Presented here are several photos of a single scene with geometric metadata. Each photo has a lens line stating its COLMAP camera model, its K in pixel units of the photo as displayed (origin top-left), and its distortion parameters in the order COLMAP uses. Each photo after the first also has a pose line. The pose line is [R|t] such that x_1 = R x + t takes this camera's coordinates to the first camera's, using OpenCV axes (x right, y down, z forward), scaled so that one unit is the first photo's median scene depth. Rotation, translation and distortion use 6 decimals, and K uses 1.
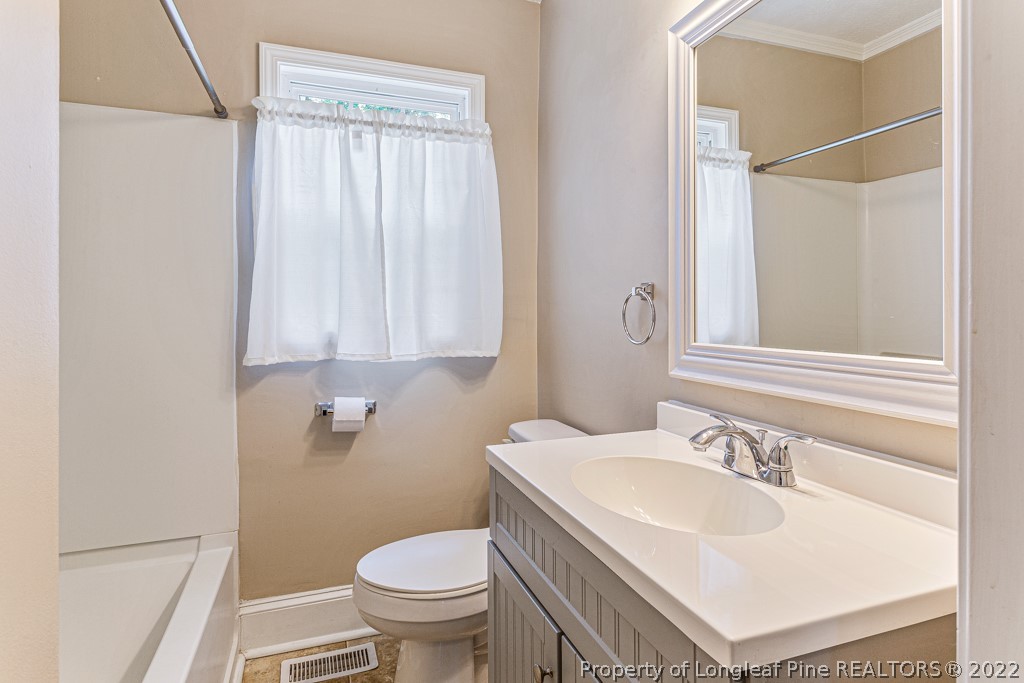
lens RADIAL K [[553.3, 0, 508.9], [0, 553.3, 340.6], [0, 0, 1]] dist [0.013804, -0.001726]
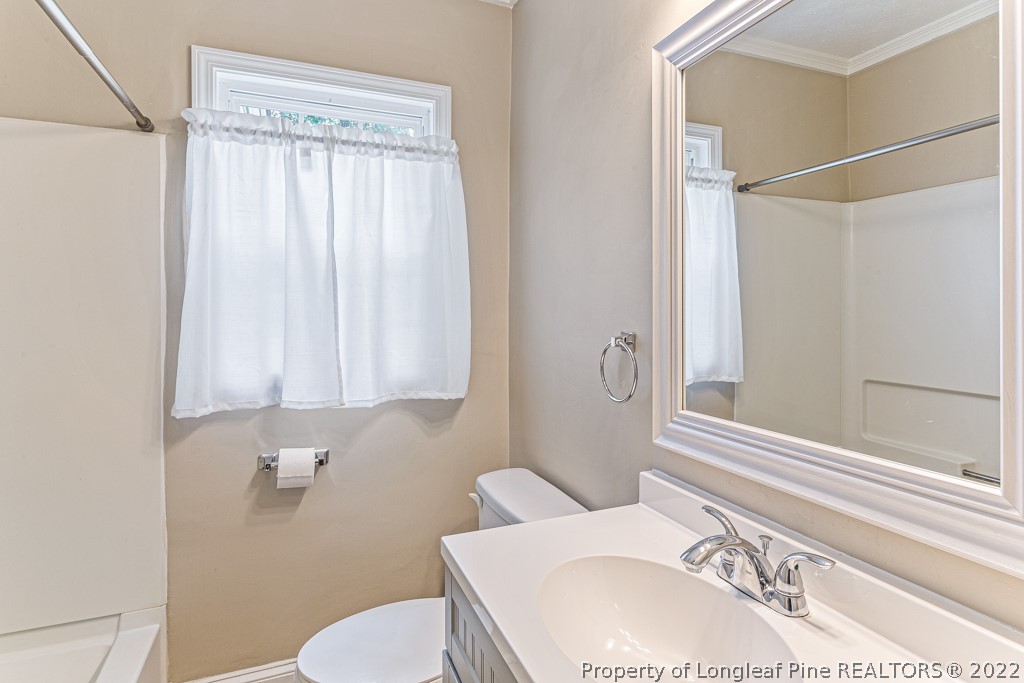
lens RADIAL K [[553.3, 0, 513.1], [0, 553.3, 347.7], [0, 0, 1]] dist [0.013804, -0.001726]
pose [[0.998981, -0.001439, 0.045104, 0.019542], [0.000951, 0.999941, 0.010838, -0.068803], [-0.045117, -0.010784, 0.998924, 0.093820]]
